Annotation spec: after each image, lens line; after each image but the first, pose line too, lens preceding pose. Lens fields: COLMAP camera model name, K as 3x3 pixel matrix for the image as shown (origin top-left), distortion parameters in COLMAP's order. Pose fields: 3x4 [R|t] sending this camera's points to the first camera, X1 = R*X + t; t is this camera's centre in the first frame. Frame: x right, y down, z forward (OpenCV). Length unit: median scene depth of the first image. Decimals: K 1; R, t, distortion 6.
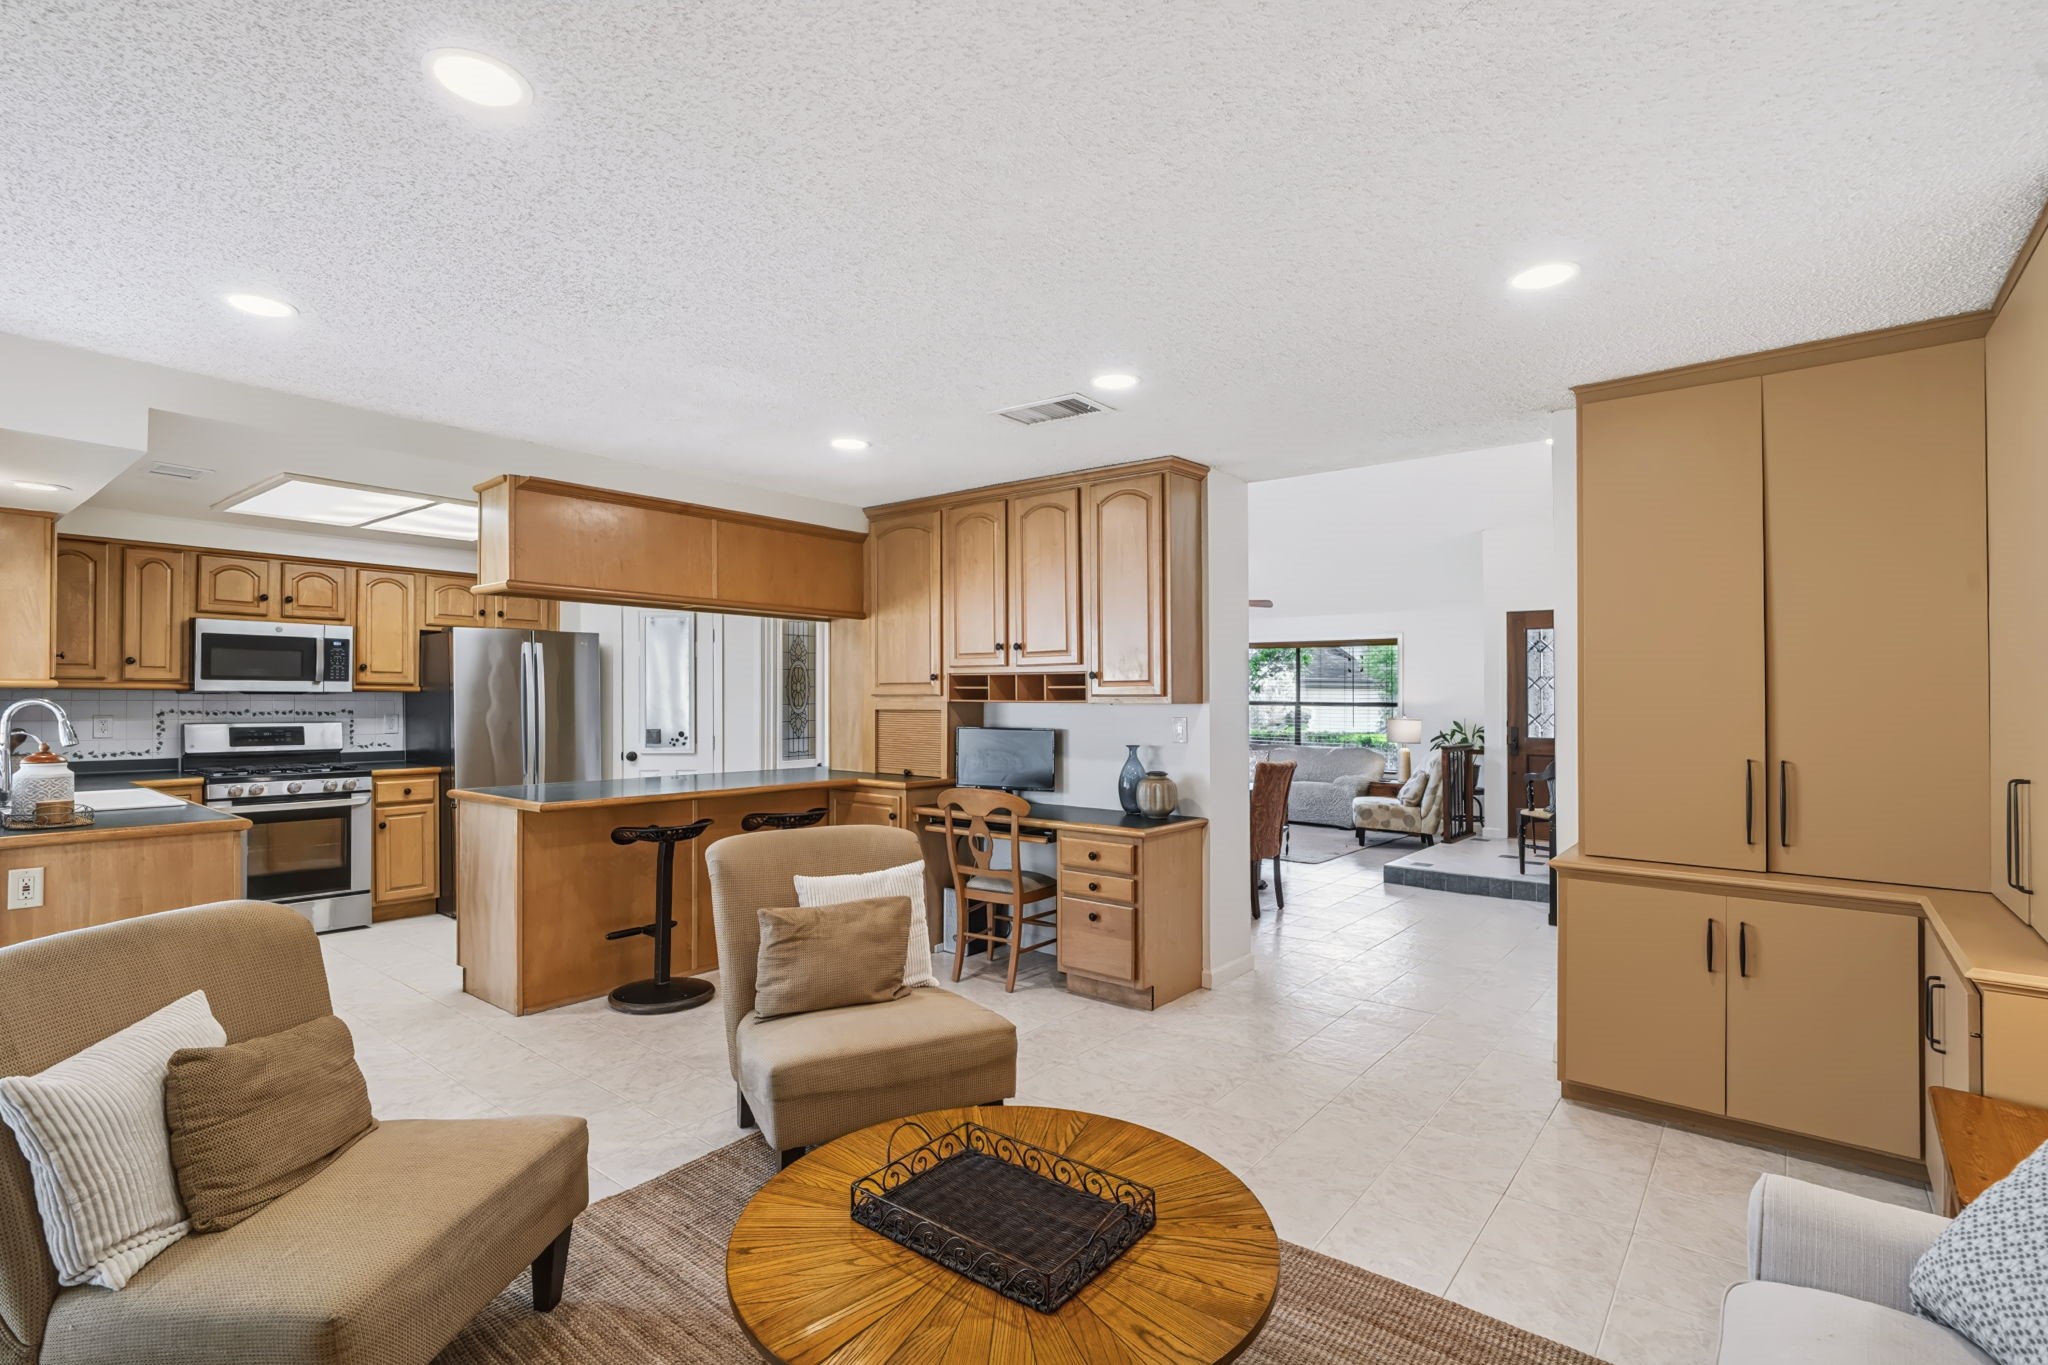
lens RADIAL K [[972.9, 0, 1015.3], [0, 972.9, 716.8], [0, 0, 1]] dist [-0.019662, 0.009463]
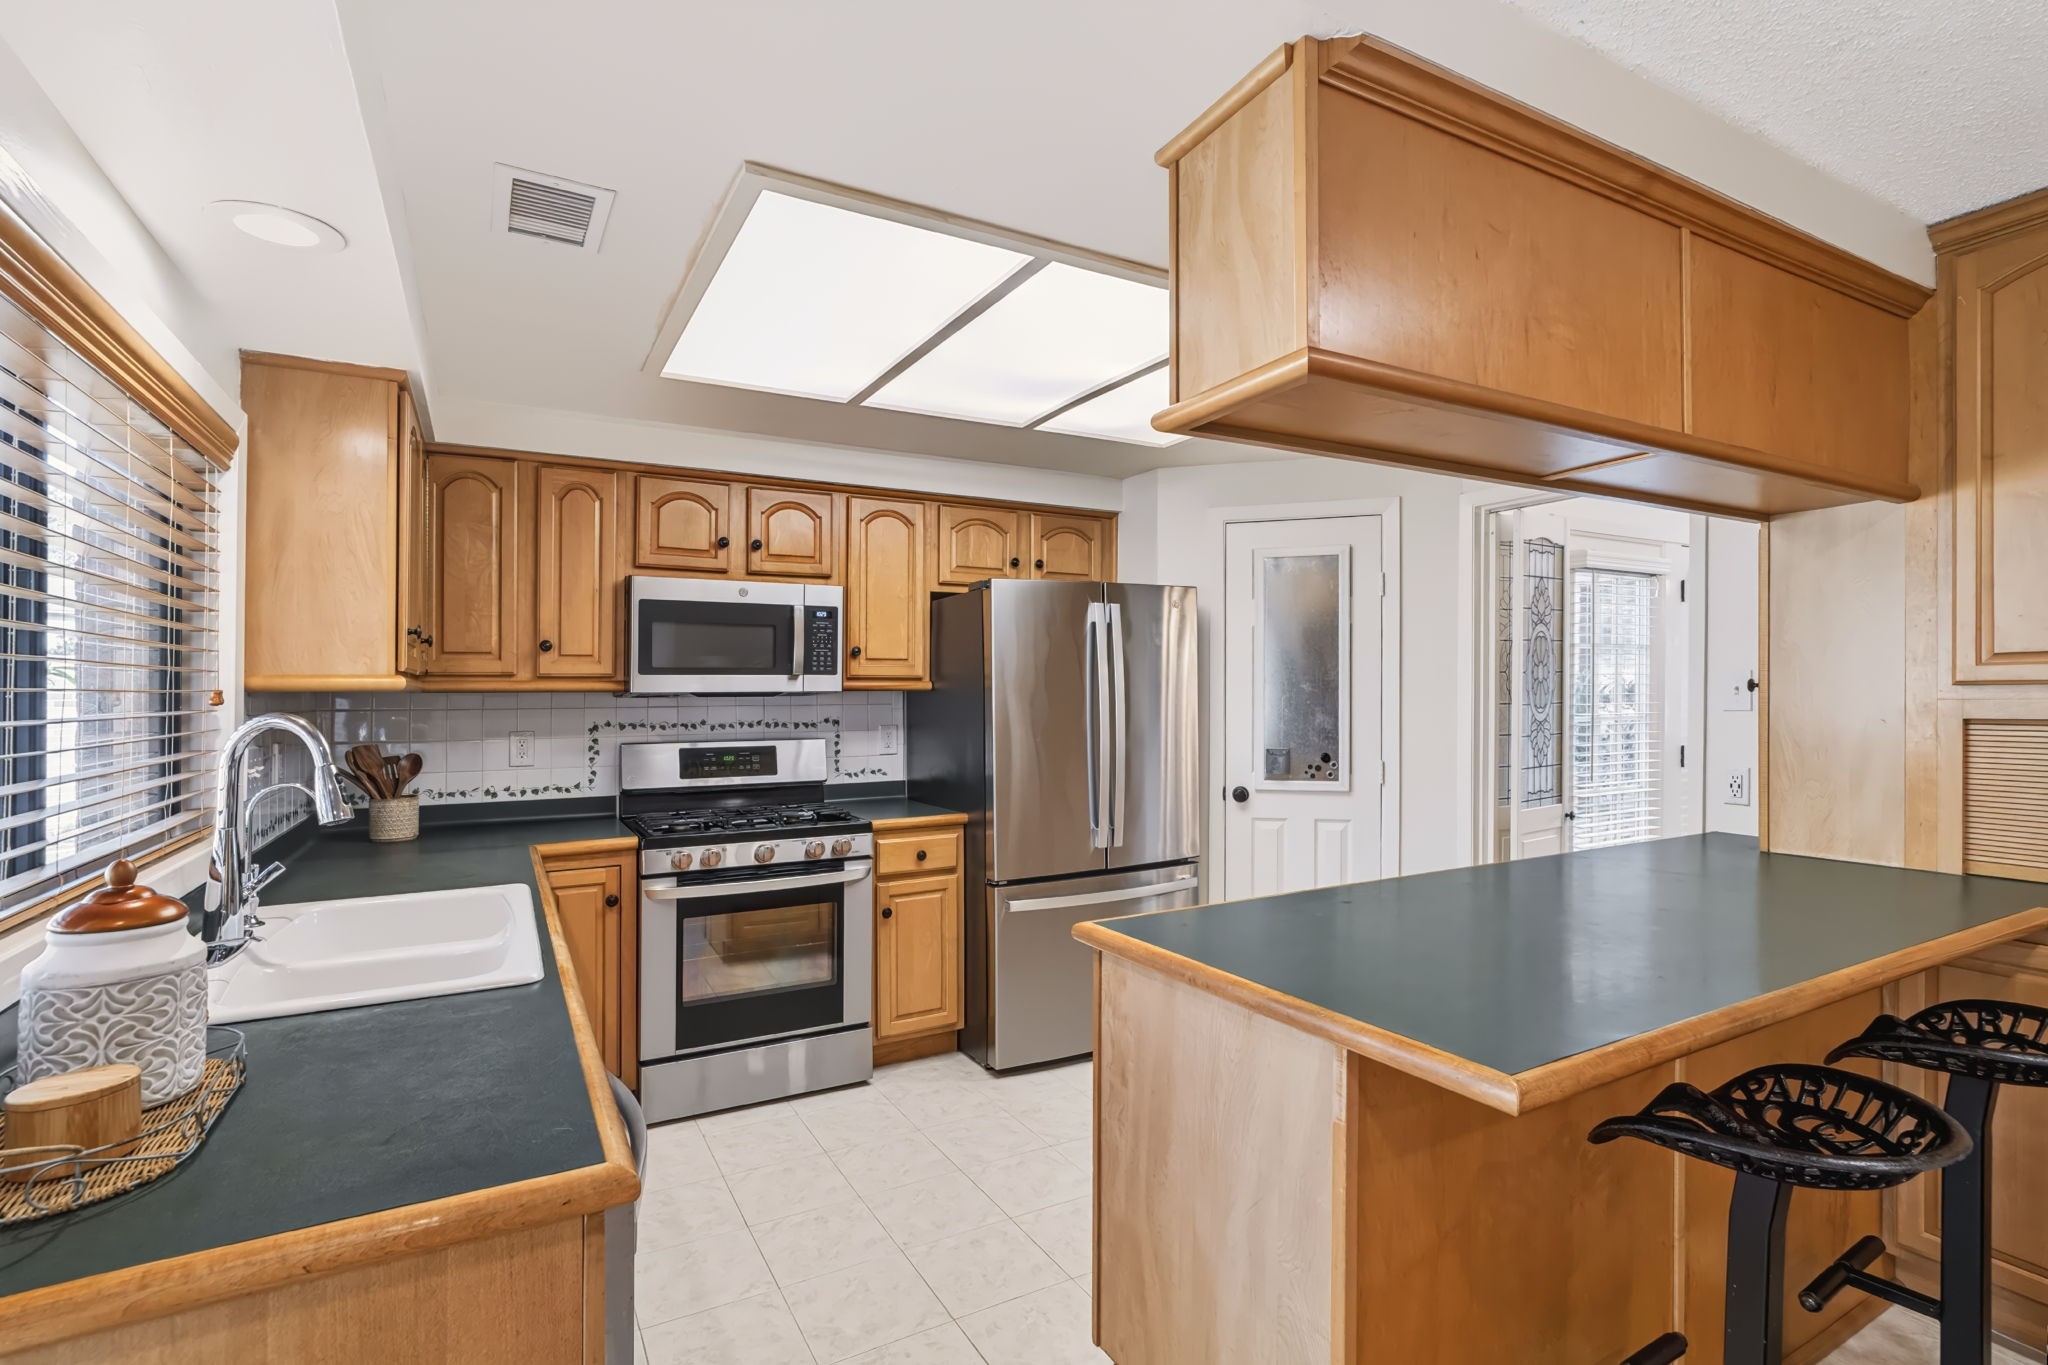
lens RADIAL K [[972.9, 0, 1022.6], [0, 972.9, 689.9], [0, 0, 1]] dist [-0.019662, 0.009463]
pose [[0.928804, -0.013805, -0.370315, -0.364578], [0.005980, 0.999734, -0.022271, -0.012715], [0.370524, 0.018471, 0.928639, 0.486018]]
